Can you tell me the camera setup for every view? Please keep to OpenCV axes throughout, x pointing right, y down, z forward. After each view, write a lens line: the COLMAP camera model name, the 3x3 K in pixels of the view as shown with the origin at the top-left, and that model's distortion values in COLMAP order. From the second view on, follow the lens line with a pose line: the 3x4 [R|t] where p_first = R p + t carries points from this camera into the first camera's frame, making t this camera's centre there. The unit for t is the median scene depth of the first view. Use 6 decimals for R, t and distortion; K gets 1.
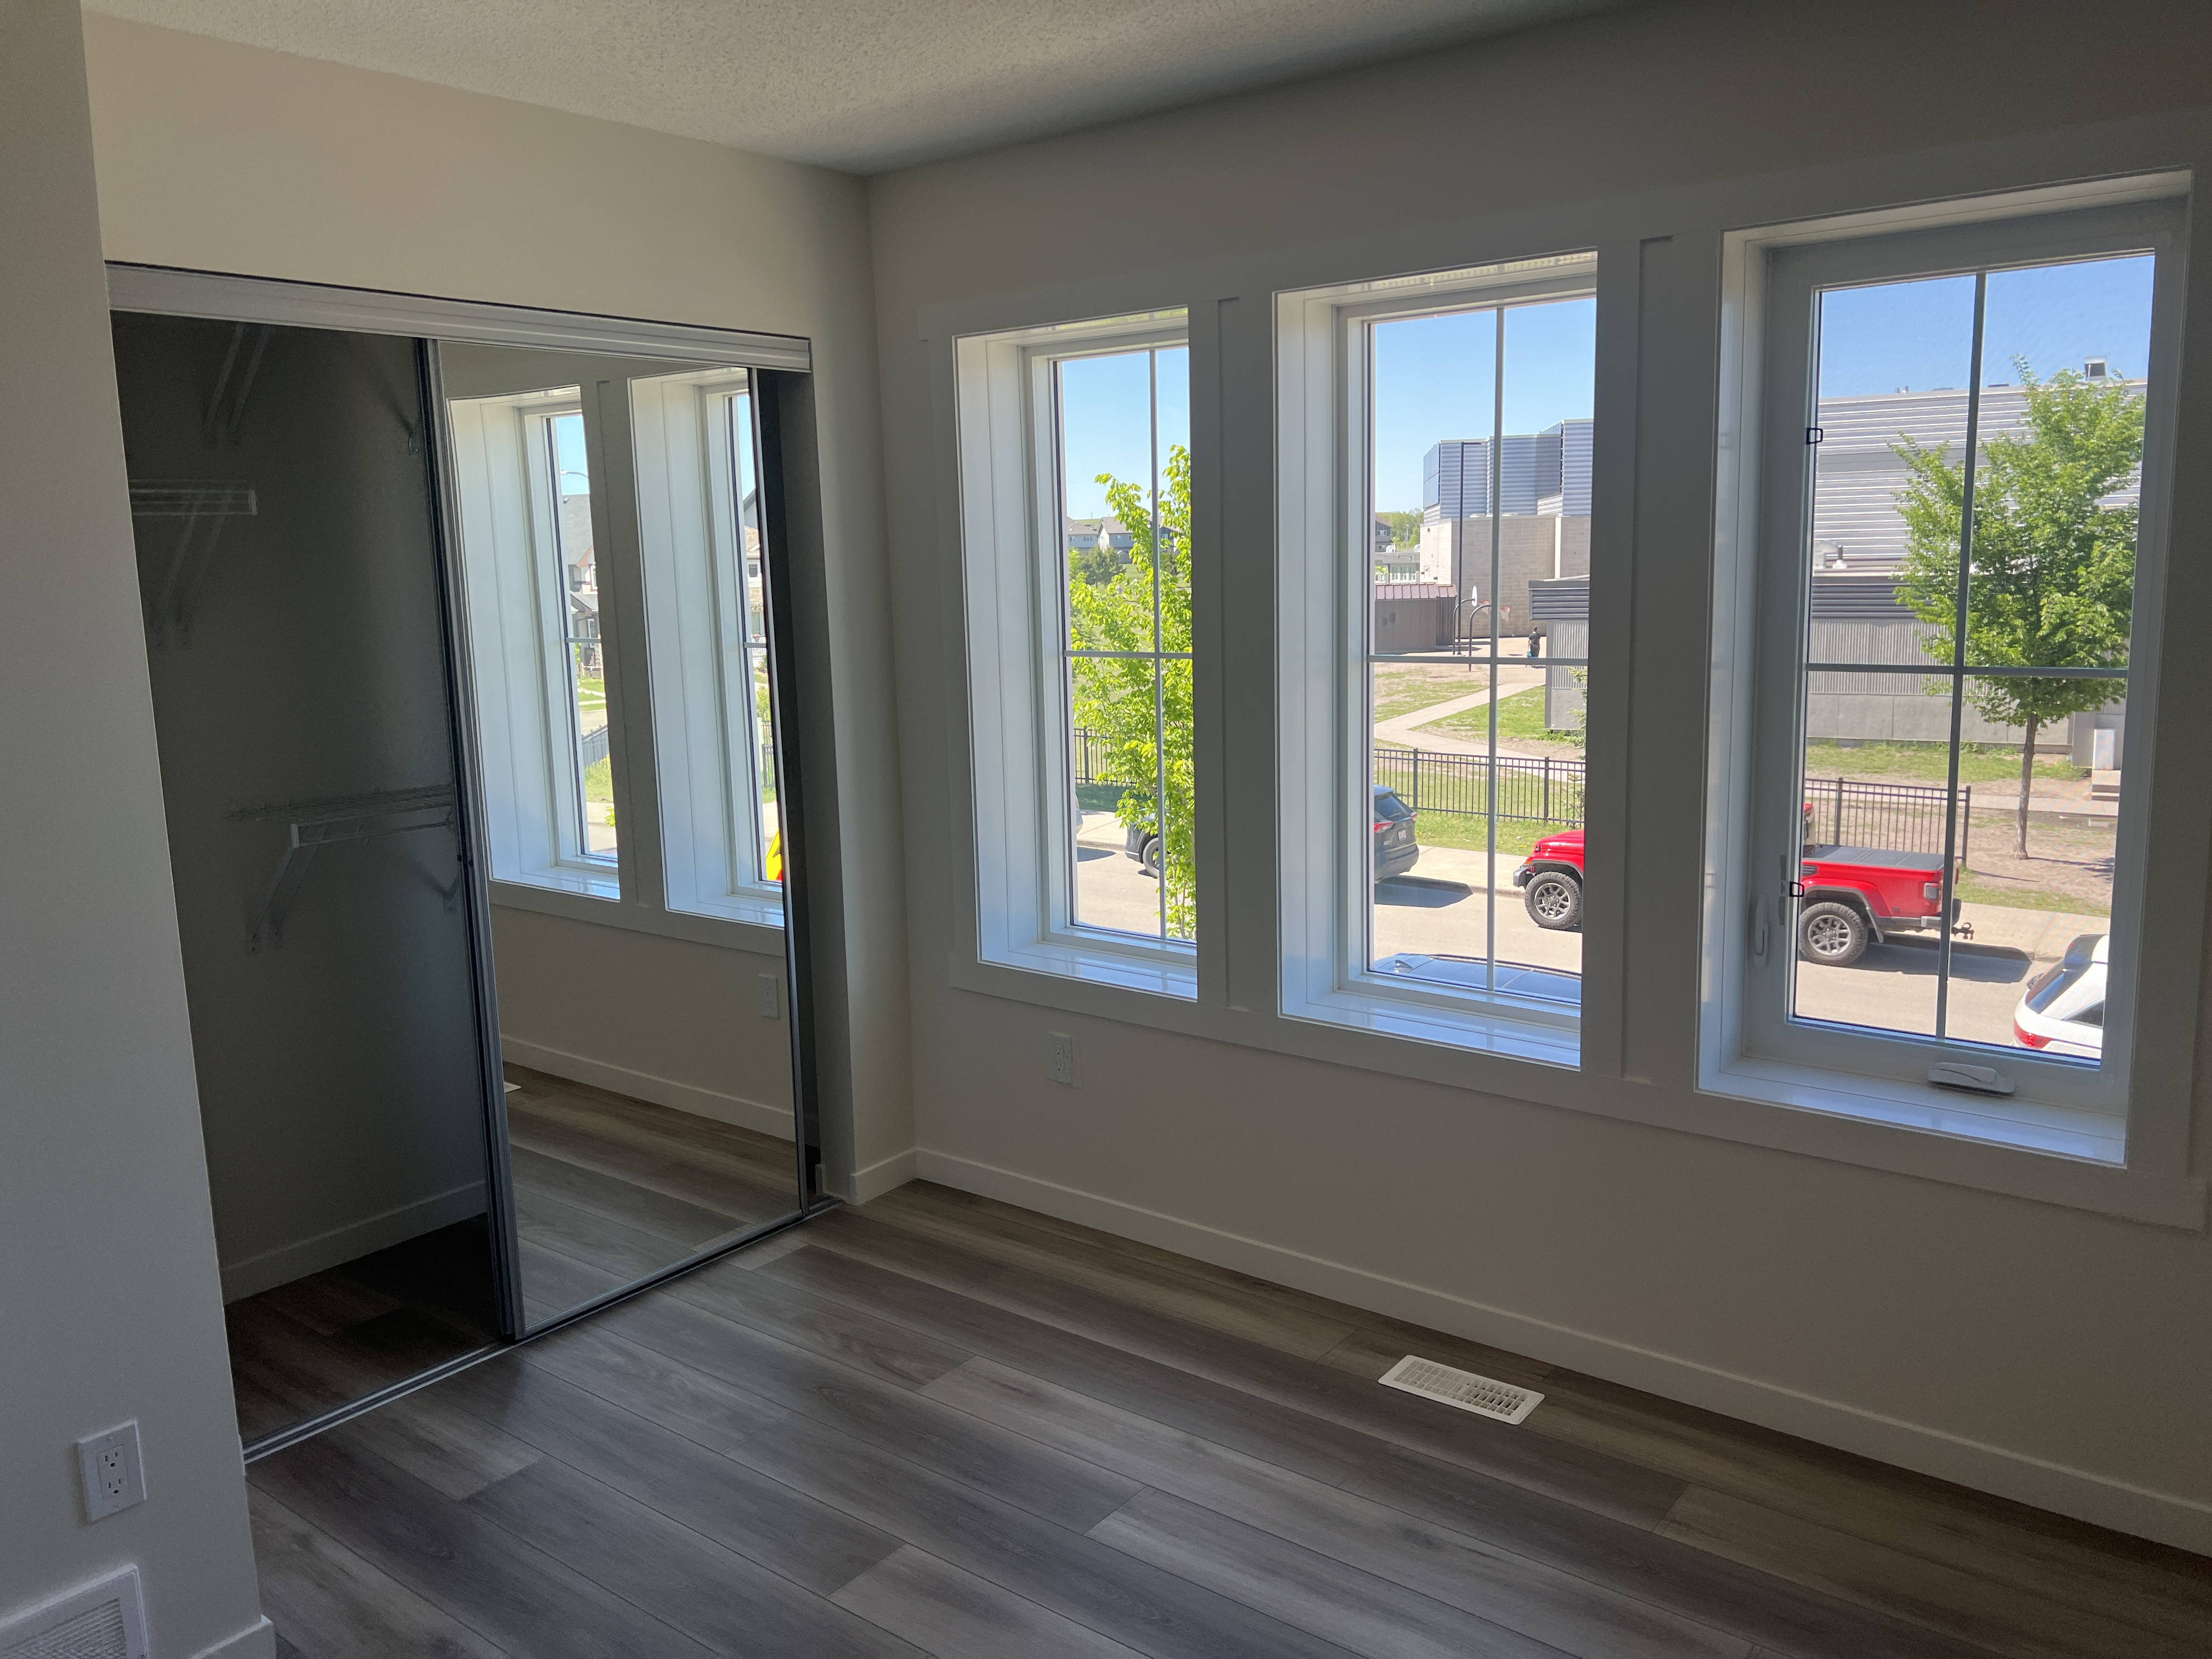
lens RADIAL K [[1670.8, 0, 1128.8], [0, 1670.8, 821.5], [0, 0, 1]] dist [0.067144, -0.079543]
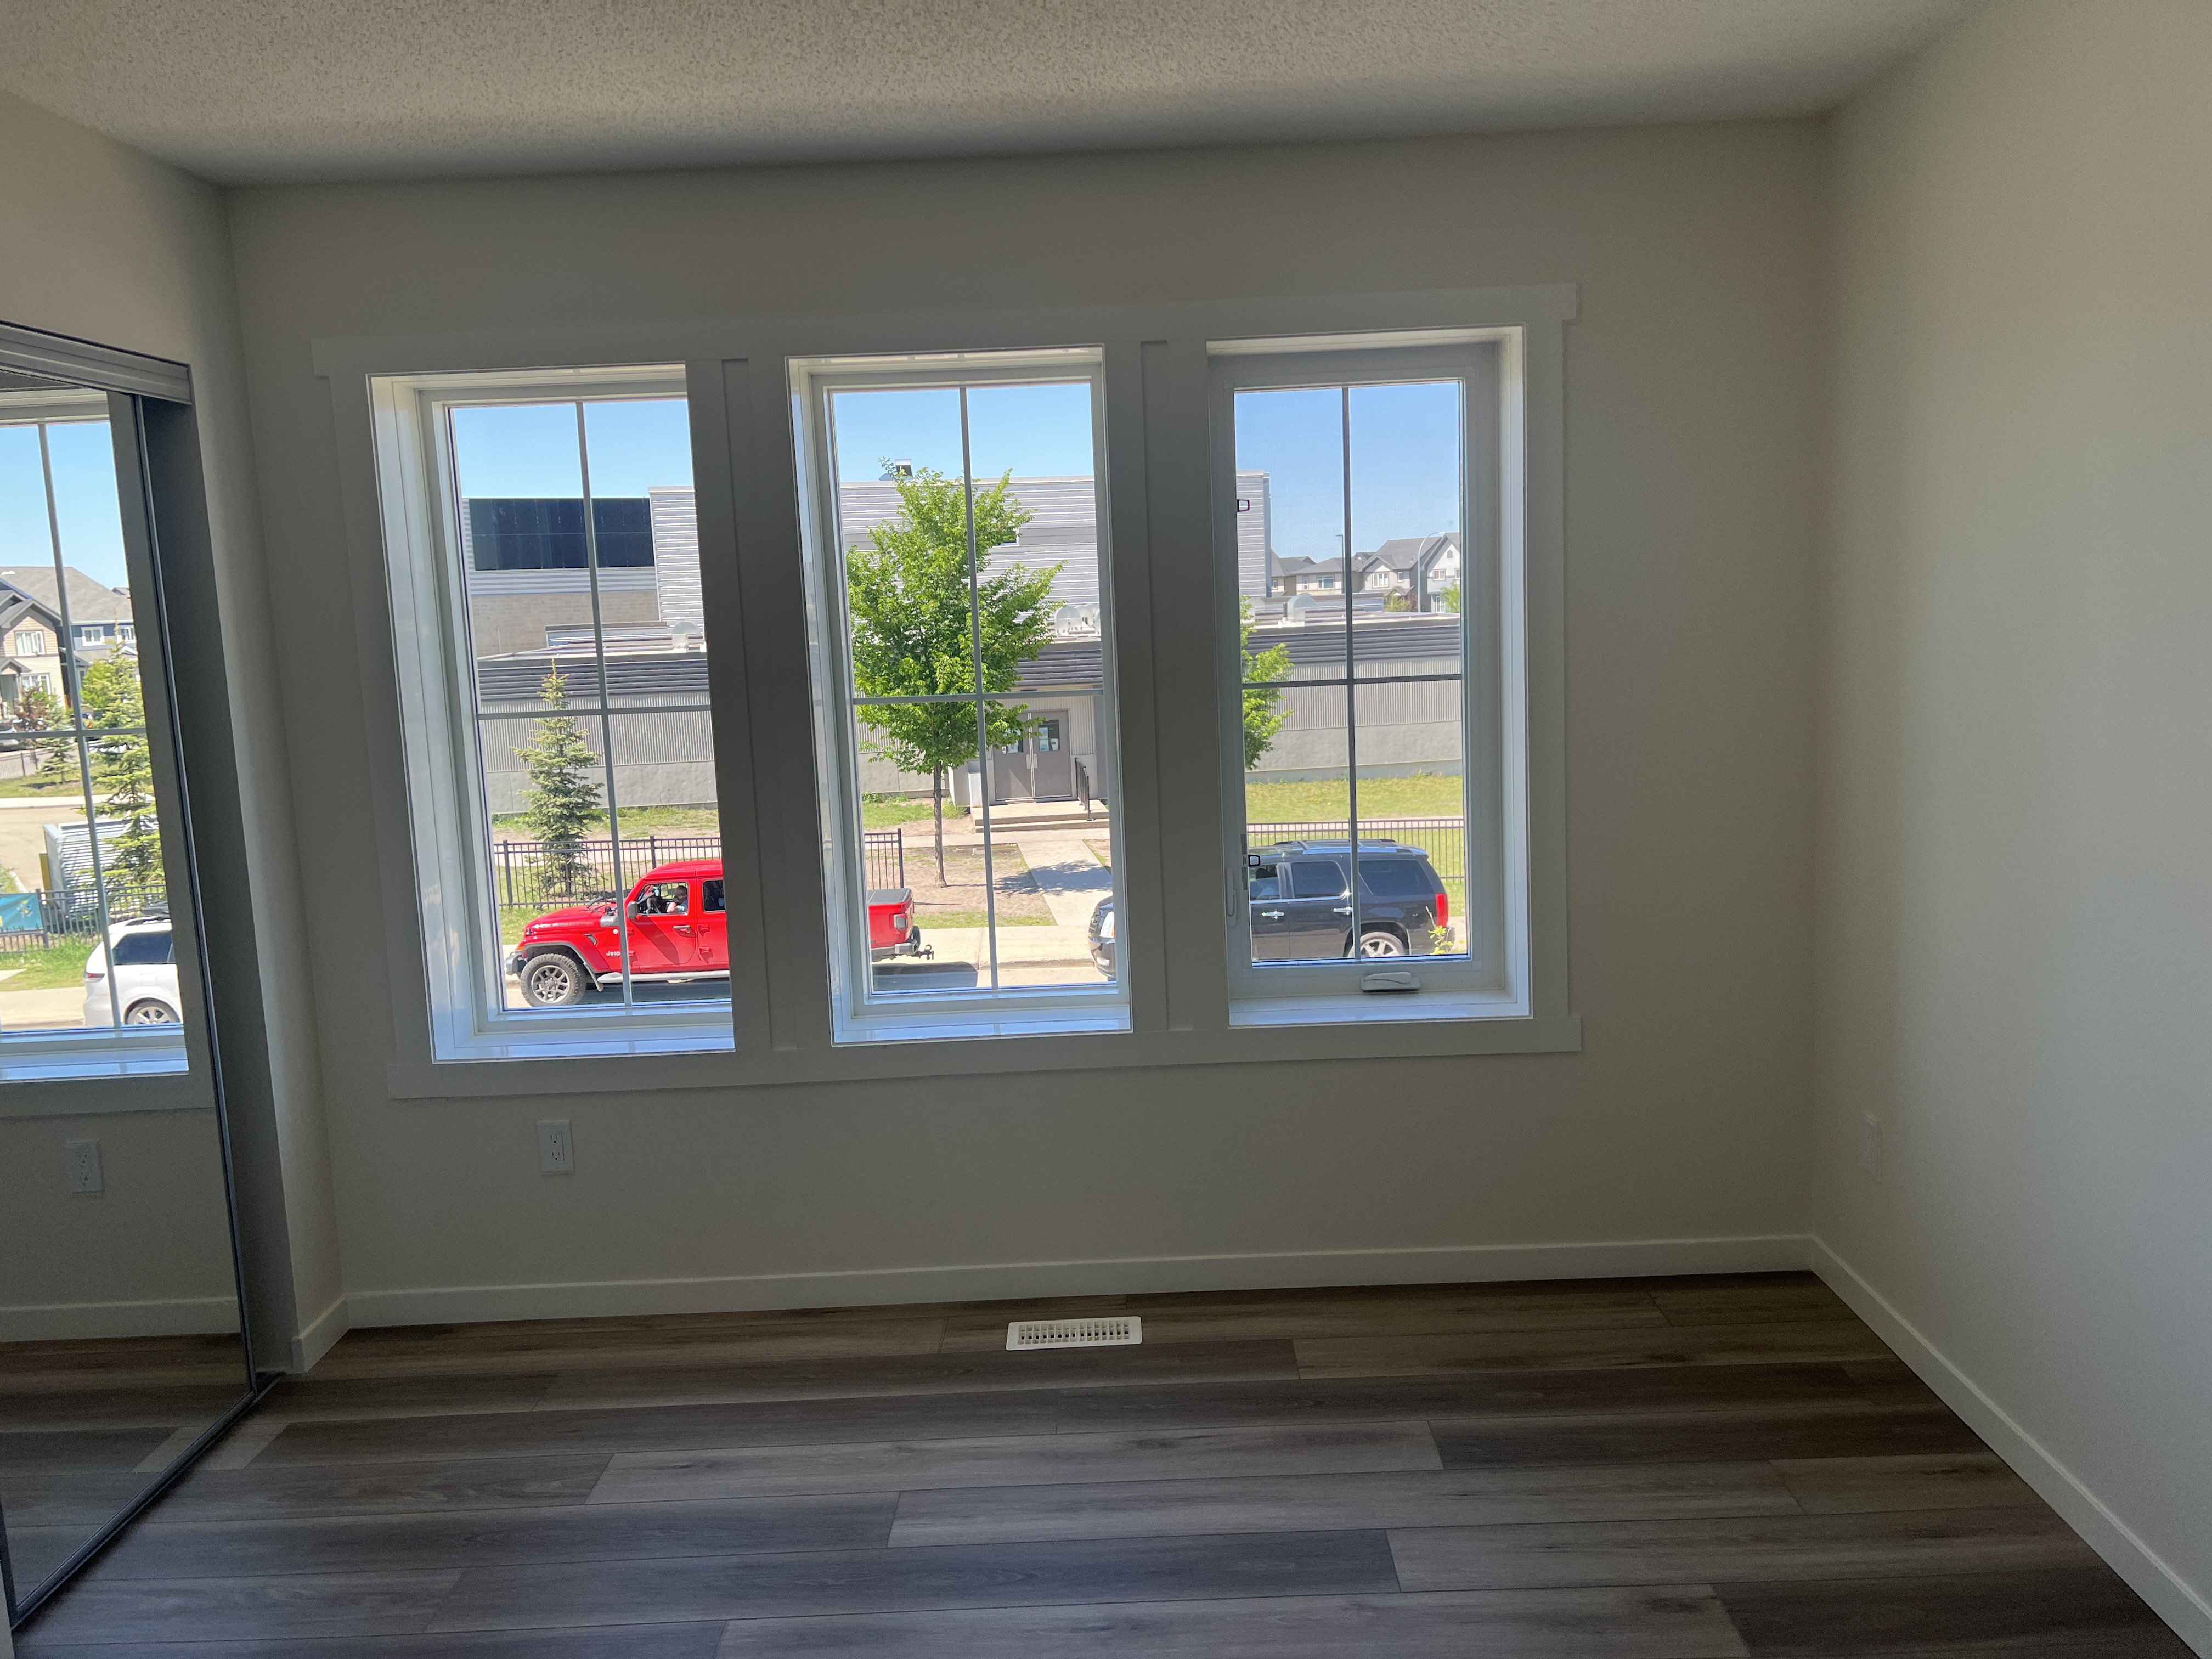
lens RADIAL K [[1670.8, 0, 1124.6], [0, 1670.8, 822.6], [0, 0, 1]] dist [0.067144, -0.079543]
pose [[0.797435, -0.092675, 0.596245, -0.214604], [0.120594, 0.992677, -0.006994, 0.004495], [-0.591231, 0.077481, 0.802772, 0.025236]]
